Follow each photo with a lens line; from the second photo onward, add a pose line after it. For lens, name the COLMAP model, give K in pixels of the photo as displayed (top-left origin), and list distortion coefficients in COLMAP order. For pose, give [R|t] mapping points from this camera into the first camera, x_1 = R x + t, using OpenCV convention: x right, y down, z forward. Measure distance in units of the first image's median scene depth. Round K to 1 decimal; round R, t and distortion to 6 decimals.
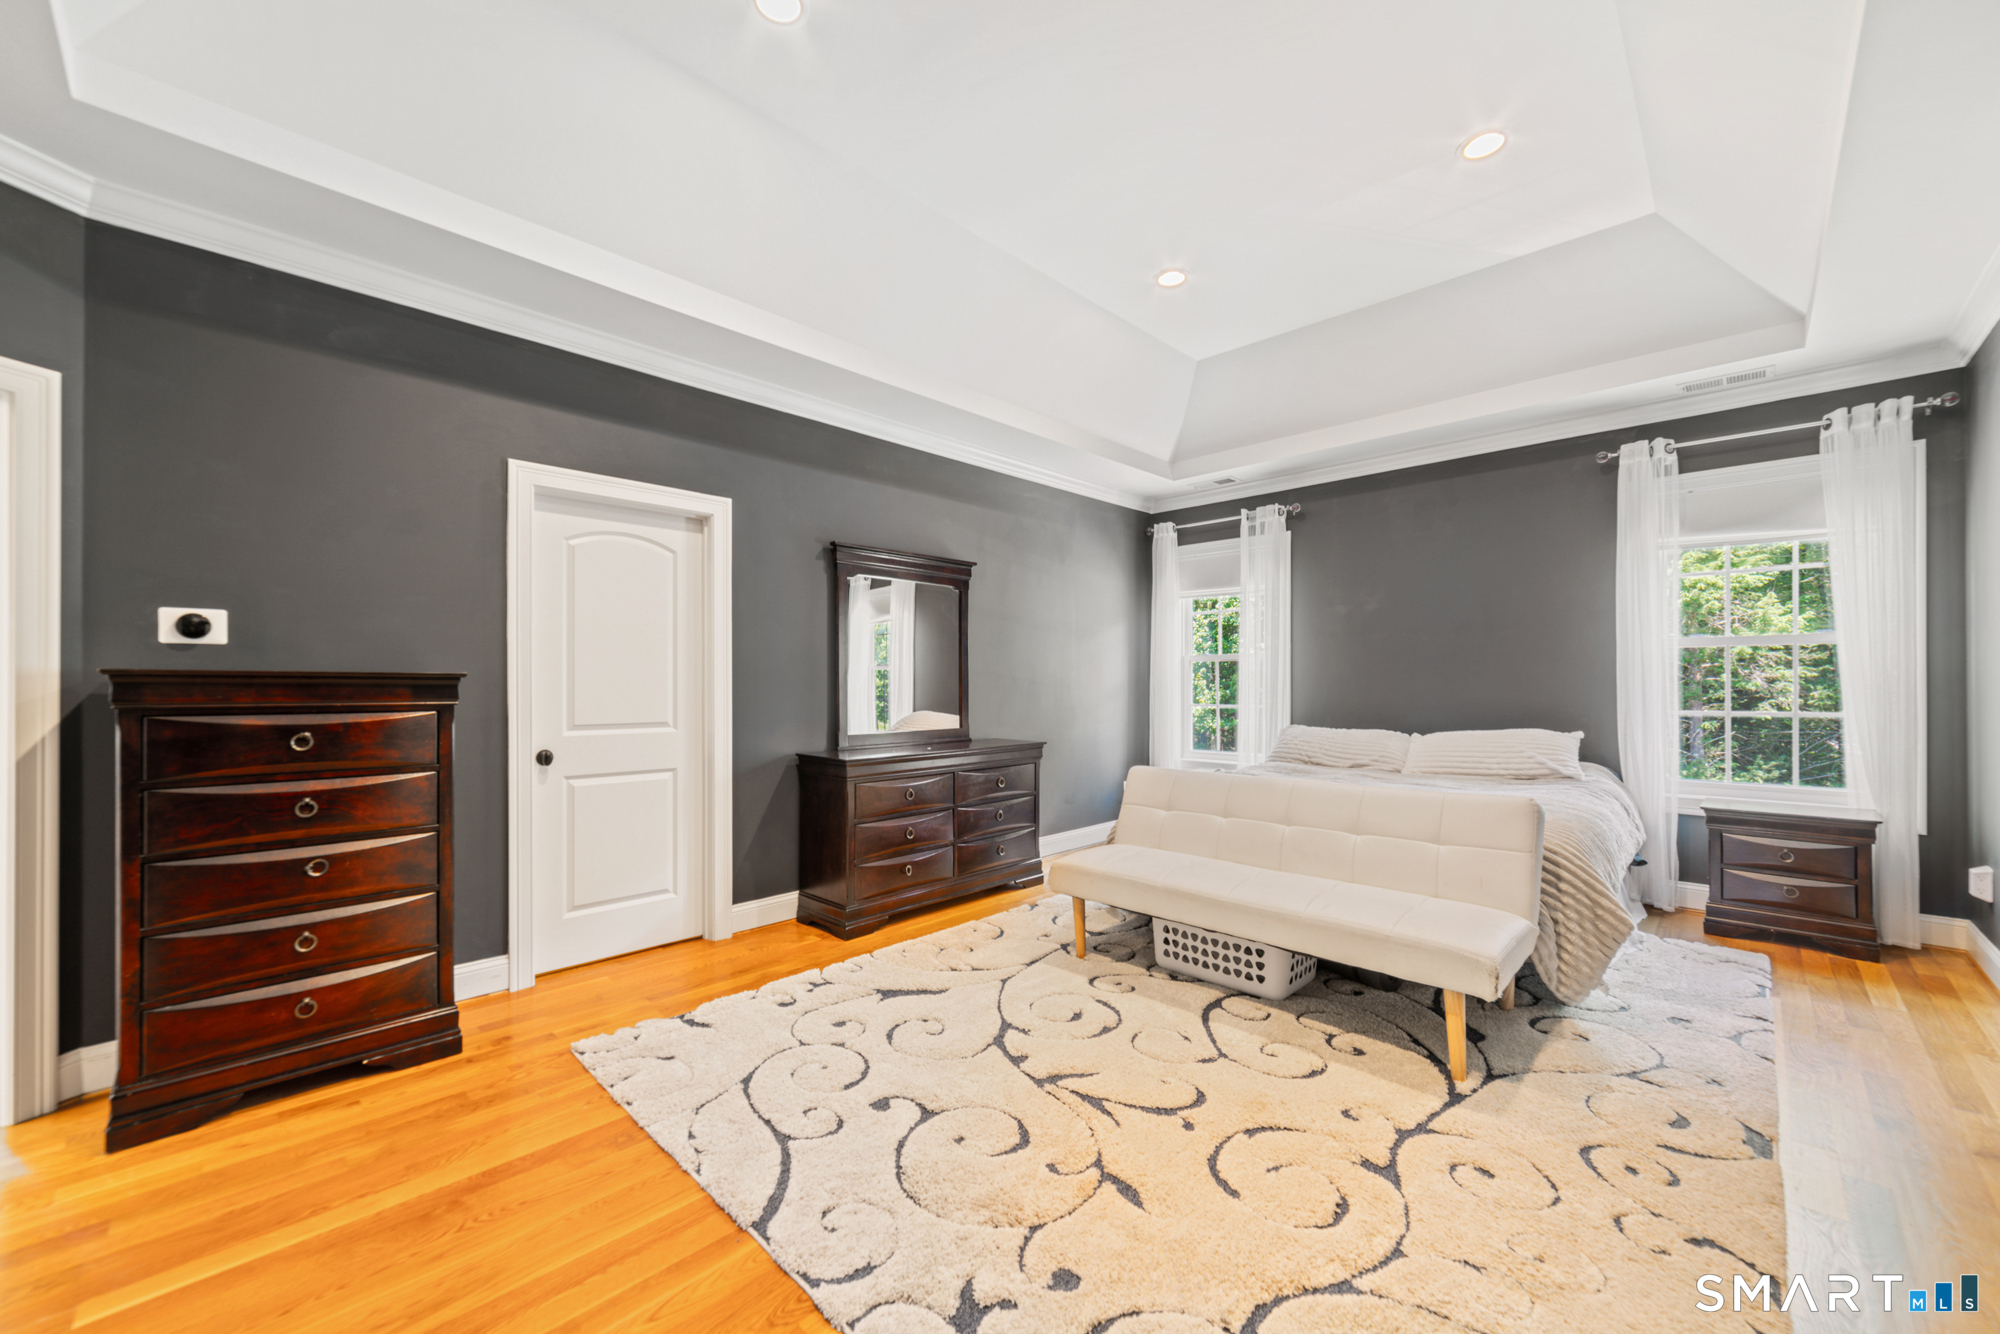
lens RADIAL K [[774.3, 0, 997.8], [0, 774.3, 690.6], [0, 0, 1]] dist [-0.002004, 0.000675]
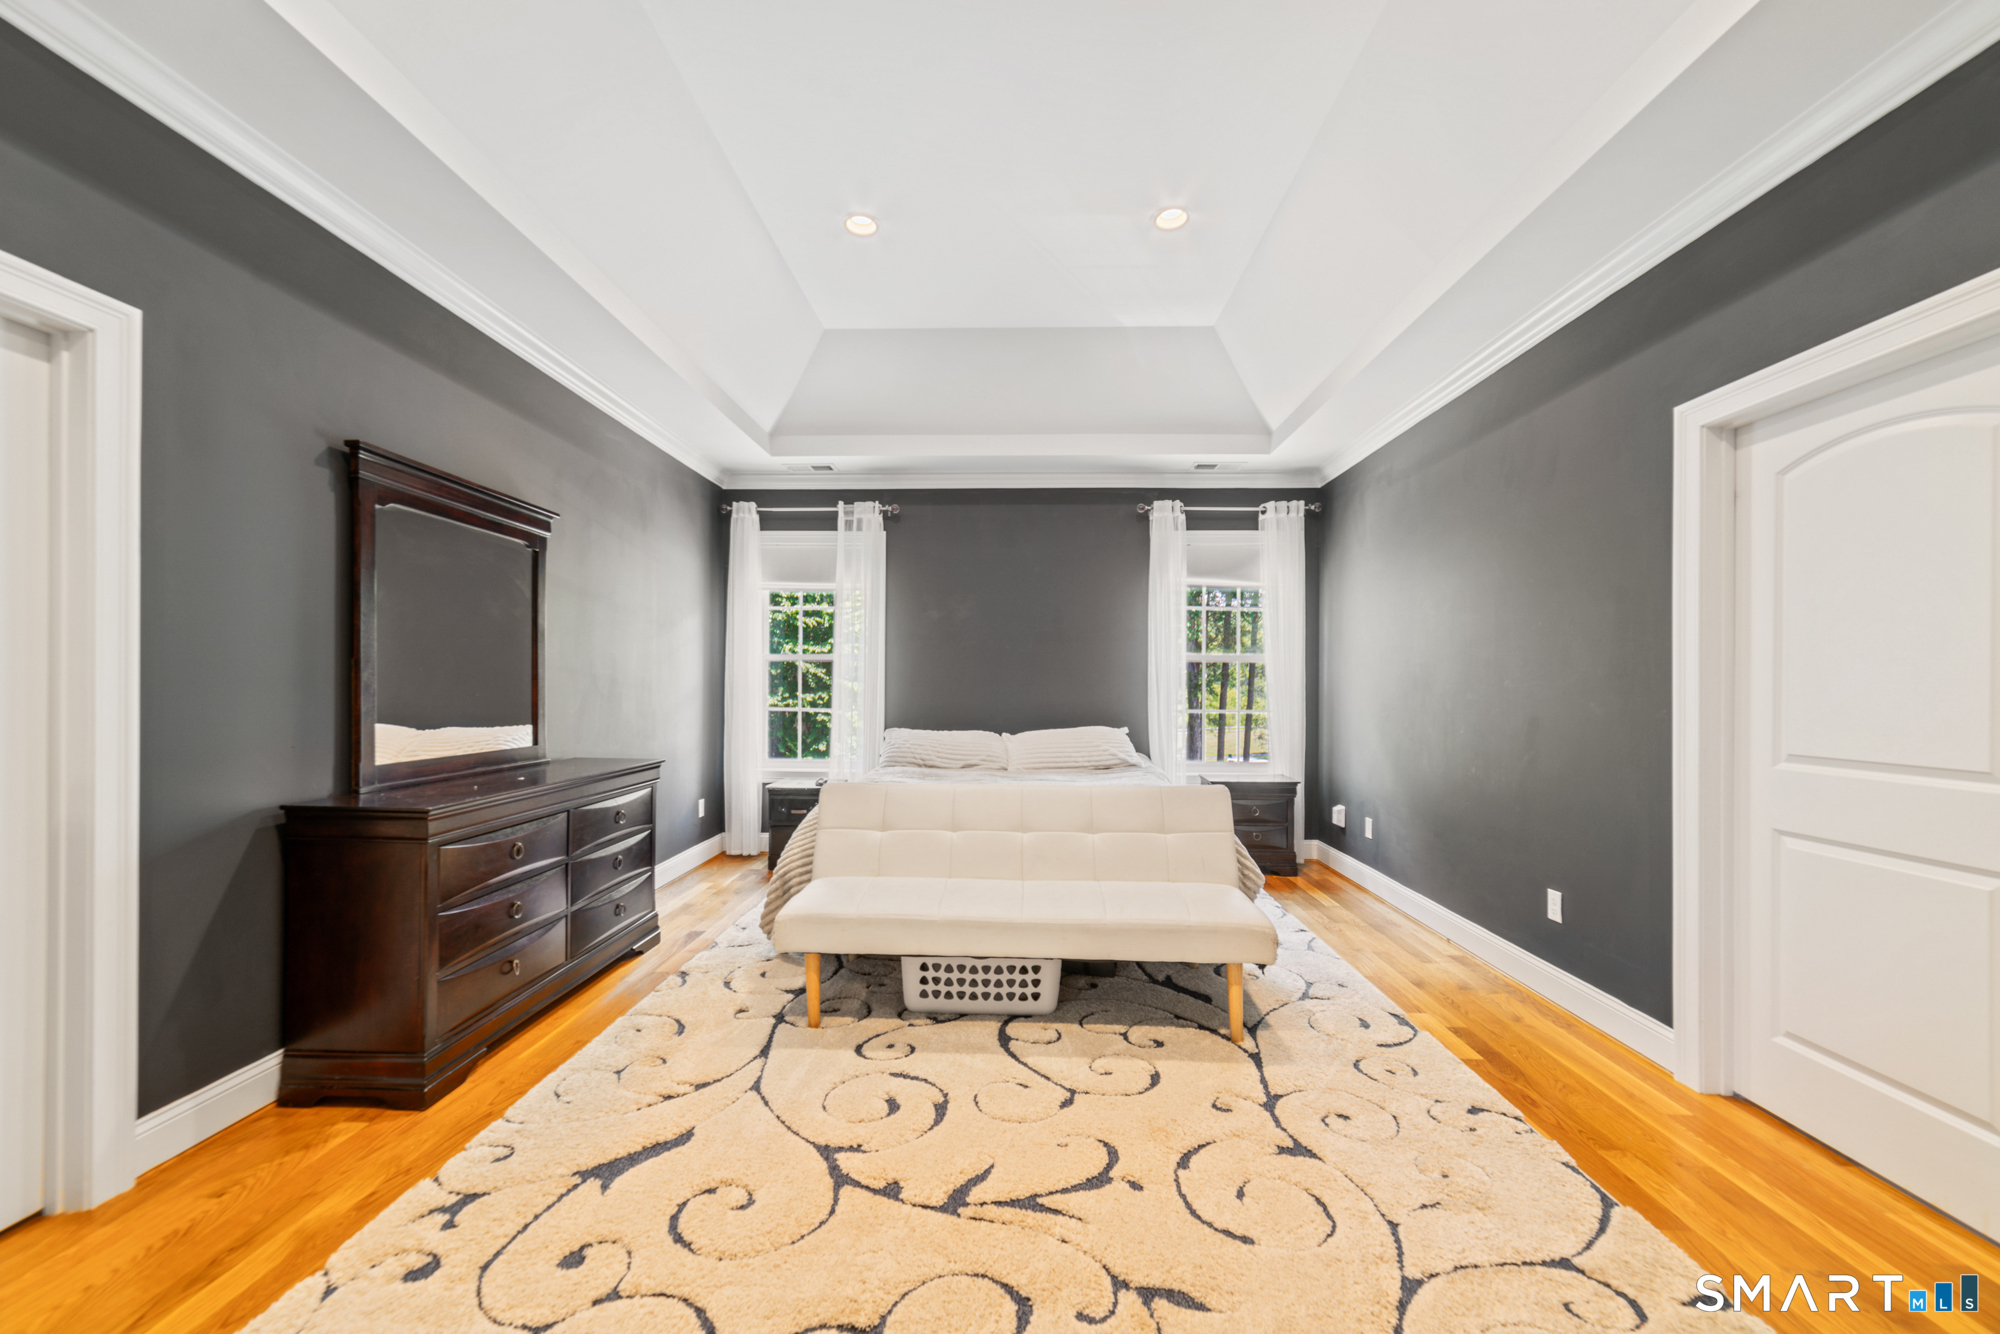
lens RADIAL K [[774.3, 0, 997.8], [0, 774.3, 690.6], [0, 0, 1]] dist [-0.002004, 0.000675]
pose [[0.740656, 0.003191, 0.671876, -0.284460], [-0.002838, 0.999995, -0.001620, -0.002864], [-0.671878, -0.000707, 0.740661, 0.271490]]
